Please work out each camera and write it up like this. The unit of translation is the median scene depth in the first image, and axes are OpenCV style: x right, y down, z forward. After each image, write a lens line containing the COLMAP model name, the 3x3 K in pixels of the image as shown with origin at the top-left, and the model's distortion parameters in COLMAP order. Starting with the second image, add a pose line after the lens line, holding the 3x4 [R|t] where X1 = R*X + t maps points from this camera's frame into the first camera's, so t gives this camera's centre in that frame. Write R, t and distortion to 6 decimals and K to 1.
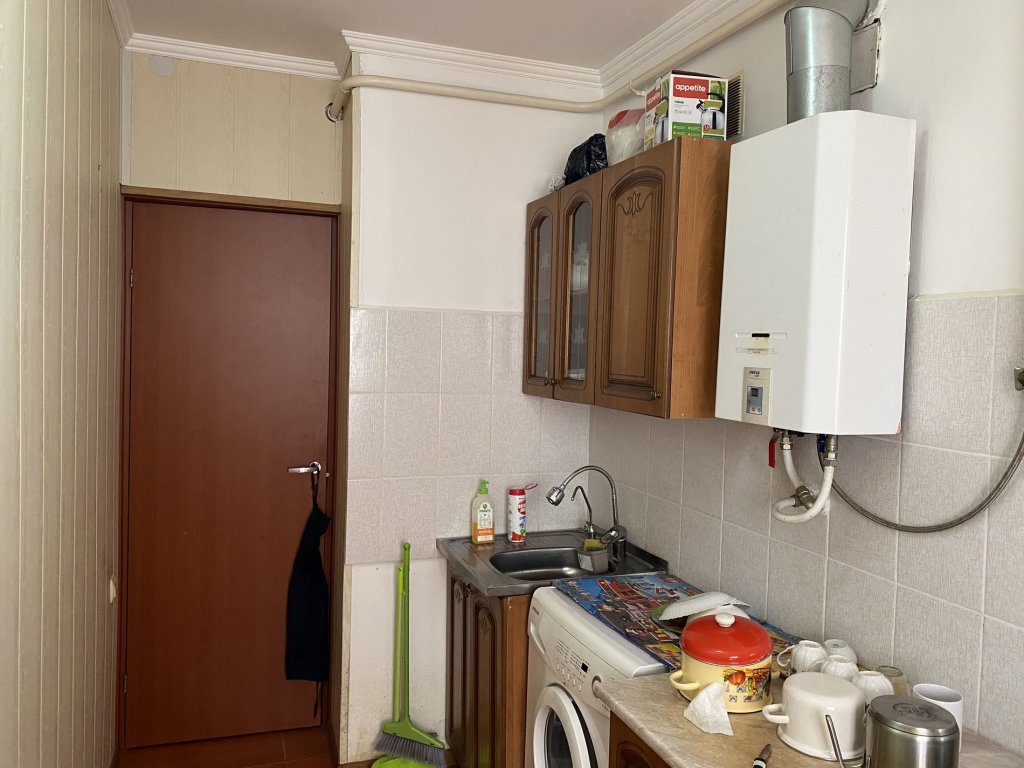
lens RADIAL K [[788.1, 0, 515.2], [0, 788.1, 380.2], [0, 0, 1]] dist [-0.048559, 0.024678]
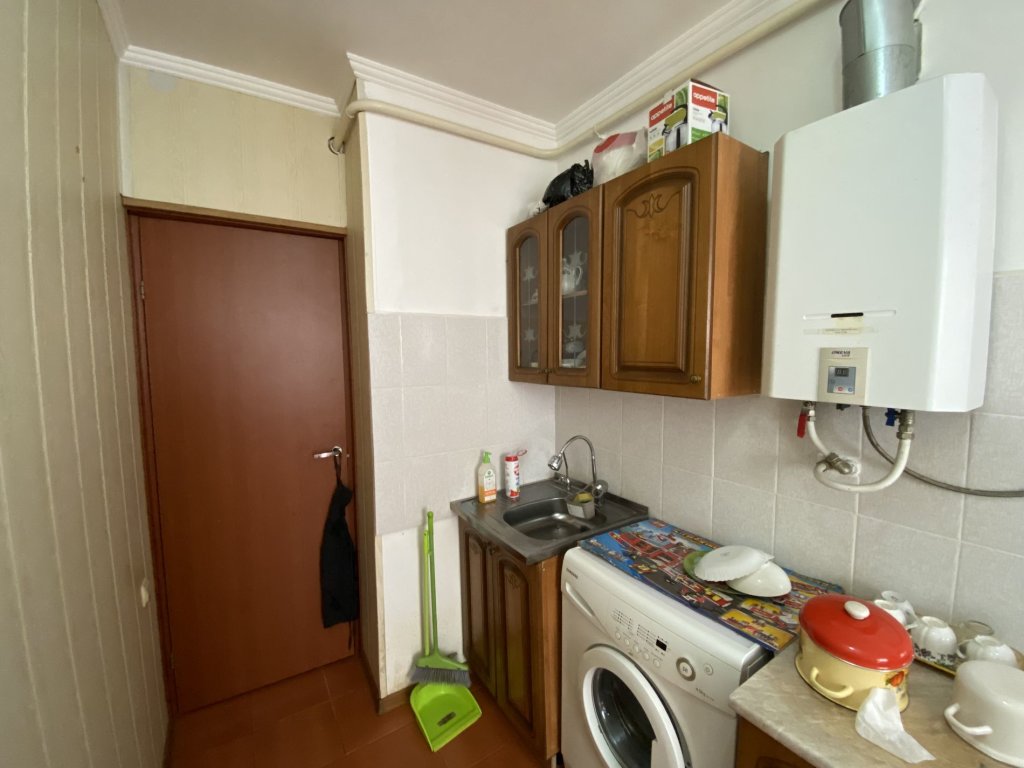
lens RADIAL K [[418.9, 0, 516.4], [0, 418.9, 384.9], [0, 0, 1]] dist [-0.020395, -0.004231]
pose [[0.973519, -0.056265, 0.221573, -0.168734], [0.046763, 0.997757, 0.047906, -0.010029], [-0.223771, -0.036276, 0.973966, 0.439674]]
